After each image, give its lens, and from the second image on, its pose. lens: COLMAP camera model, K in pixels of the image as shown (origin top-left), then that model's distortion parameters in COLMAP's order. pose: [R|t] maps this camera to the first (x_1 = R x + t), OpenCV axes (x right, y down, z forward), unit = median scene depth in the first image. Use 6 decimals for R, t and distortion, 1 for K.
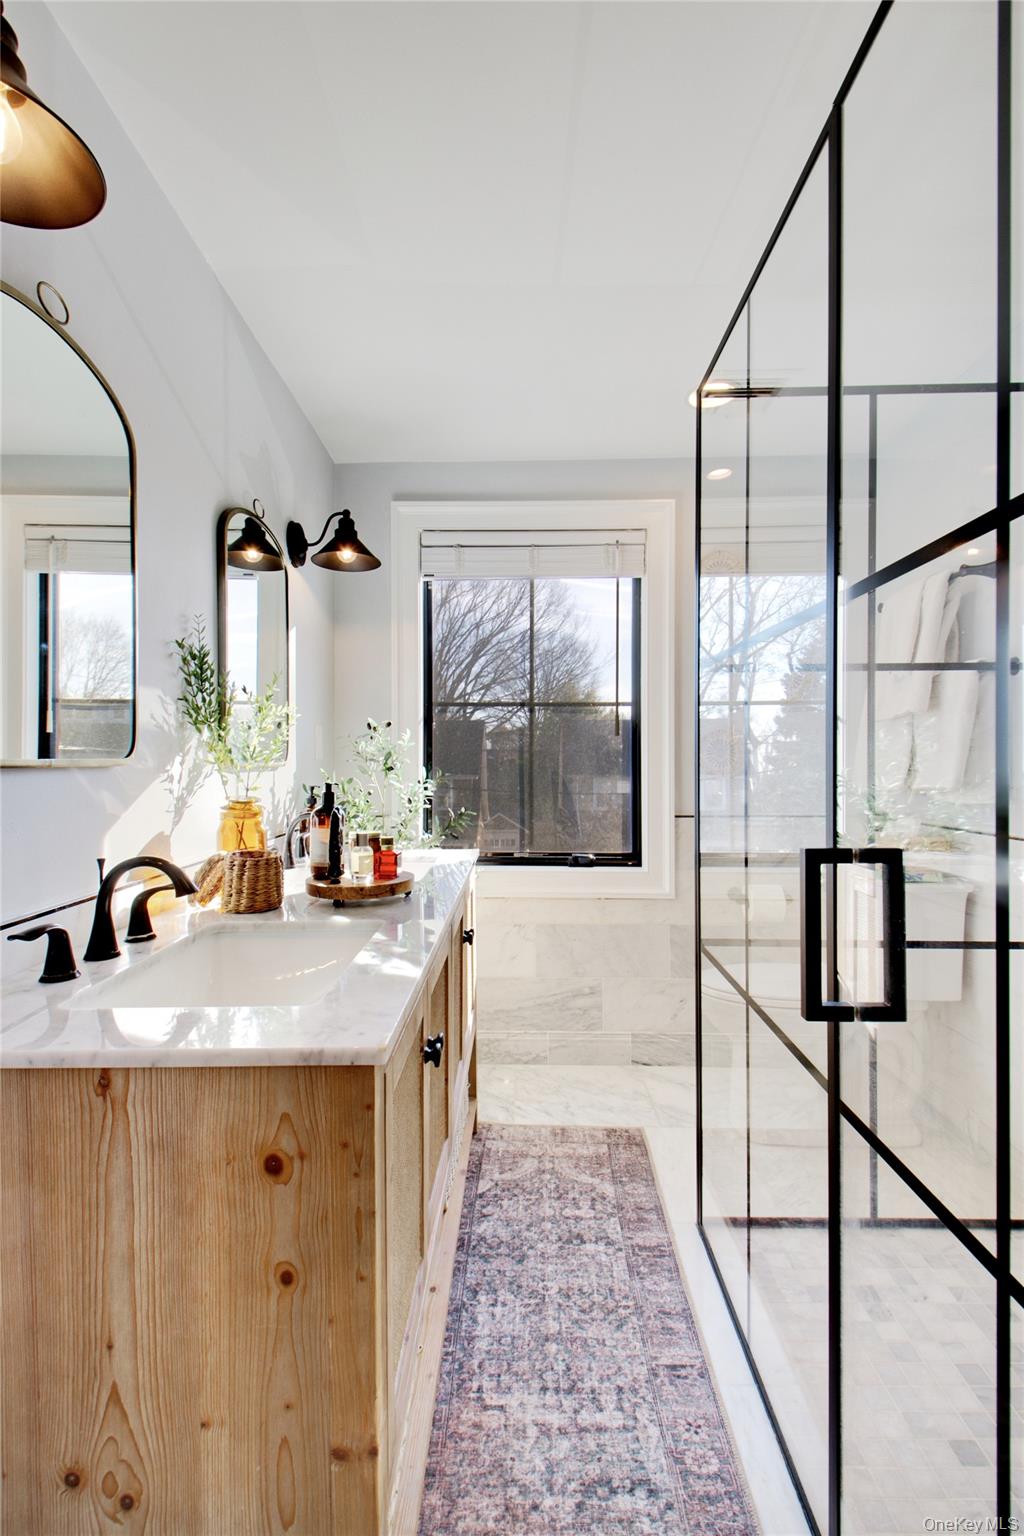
lens RADIAL K [[712.7, 0, 510.9], [0, 712.7, 768.1], [0, 0, 1]] dist [-0.024829, -0.005217]
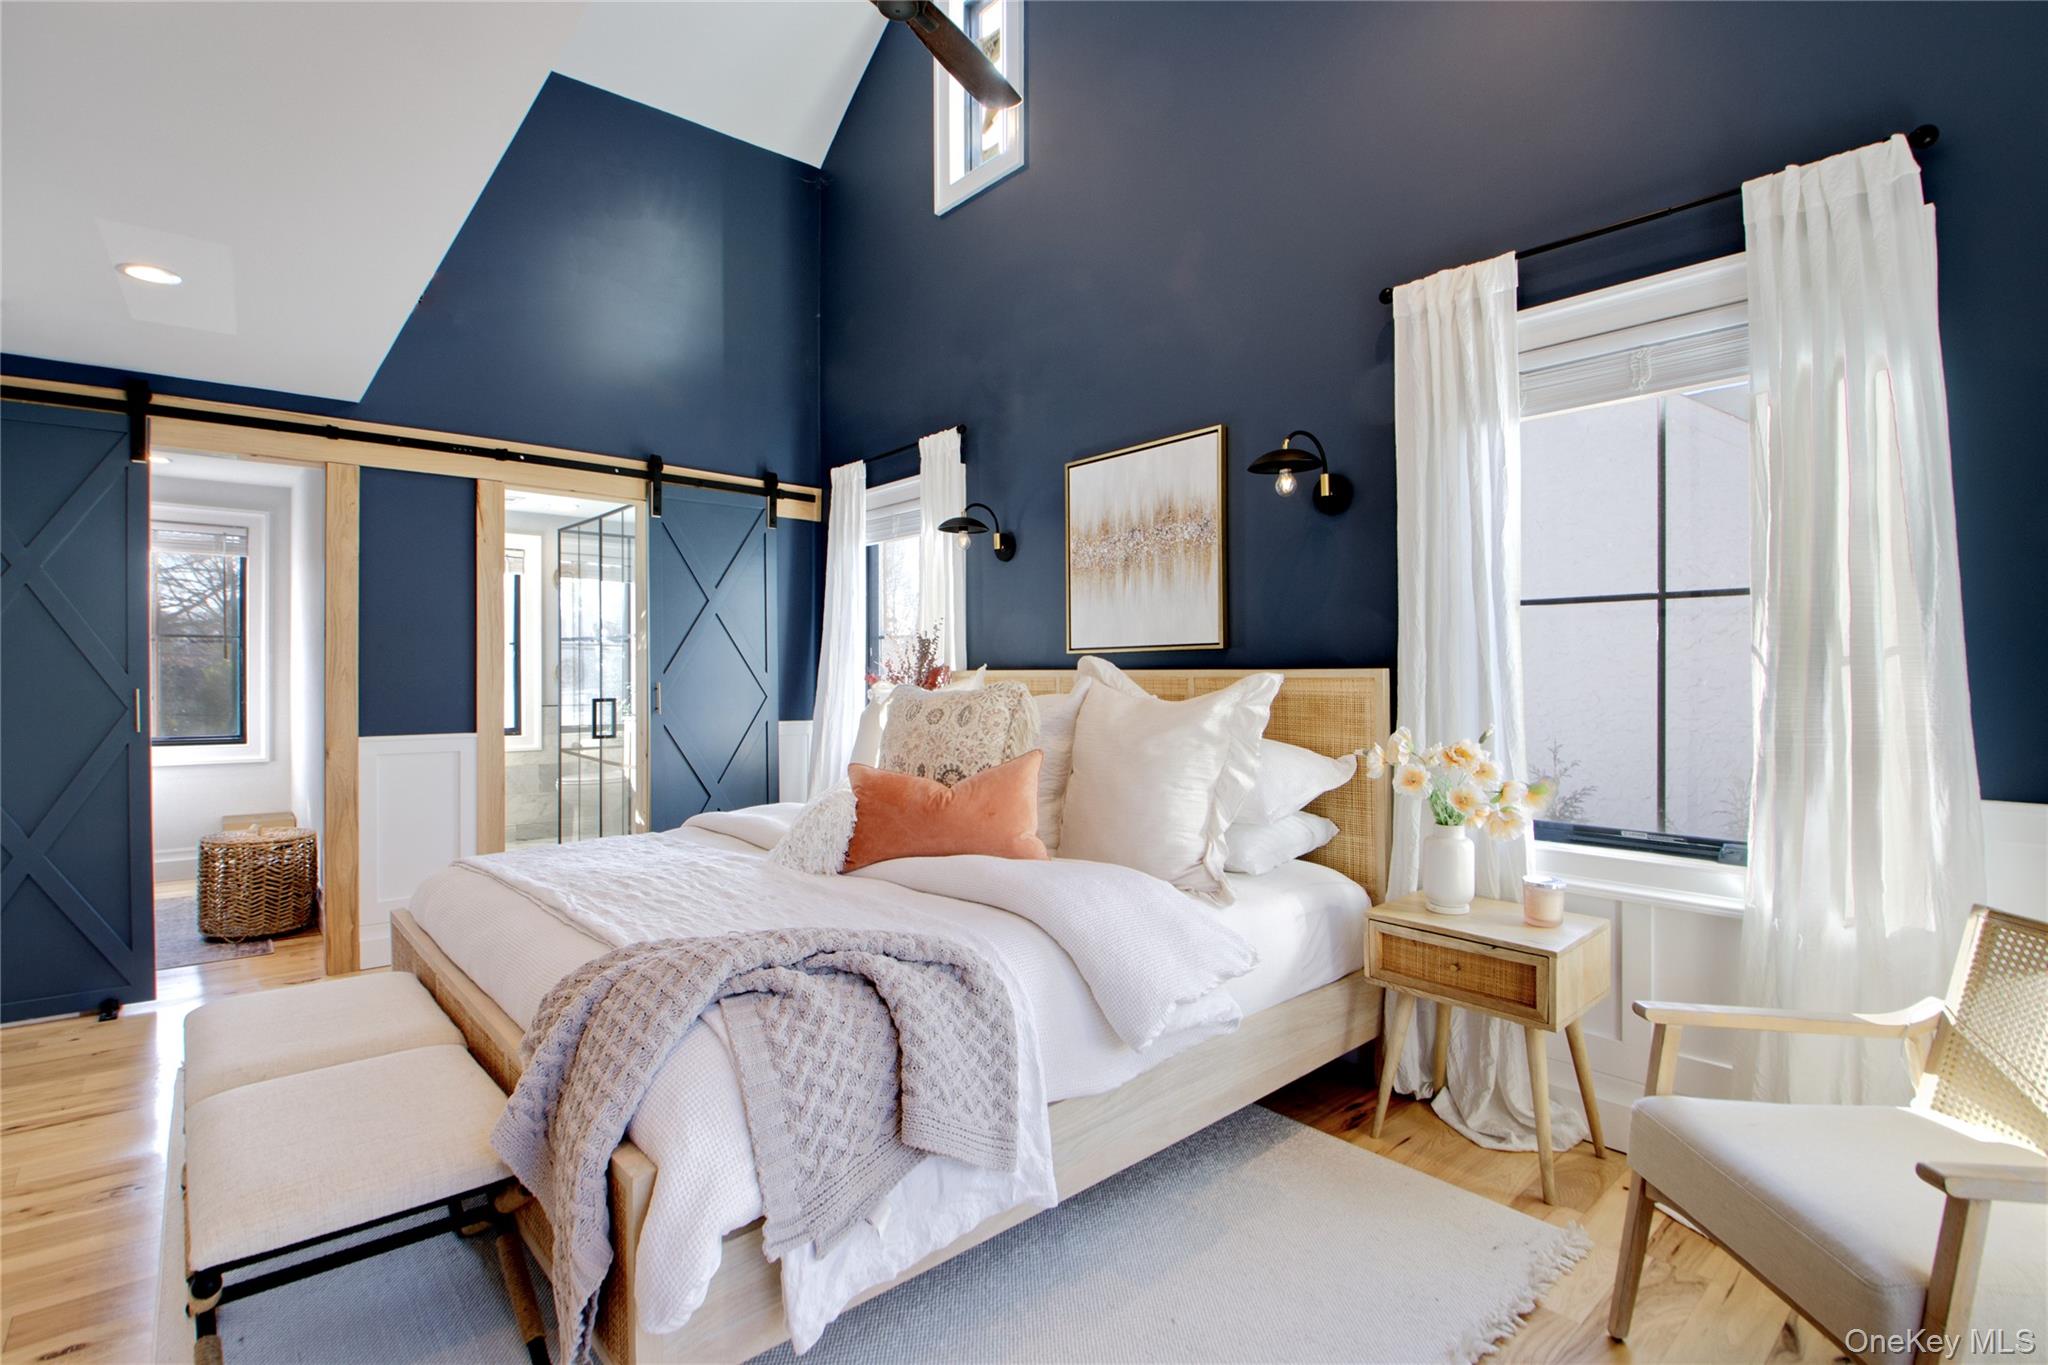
lens RADIAL K [[950.3, 0, 1021.0], [0, 950.3, 676.7], [0, 0, 1]] dist [-0.024829, -0.005217]
pose [[0.729578, -0.004770, 0.683881, -1.531785], [0.006060, 0.999982, 0.000509, -0.003034], [-0.683871, 0.003773, 0.729593, -4.714907]]
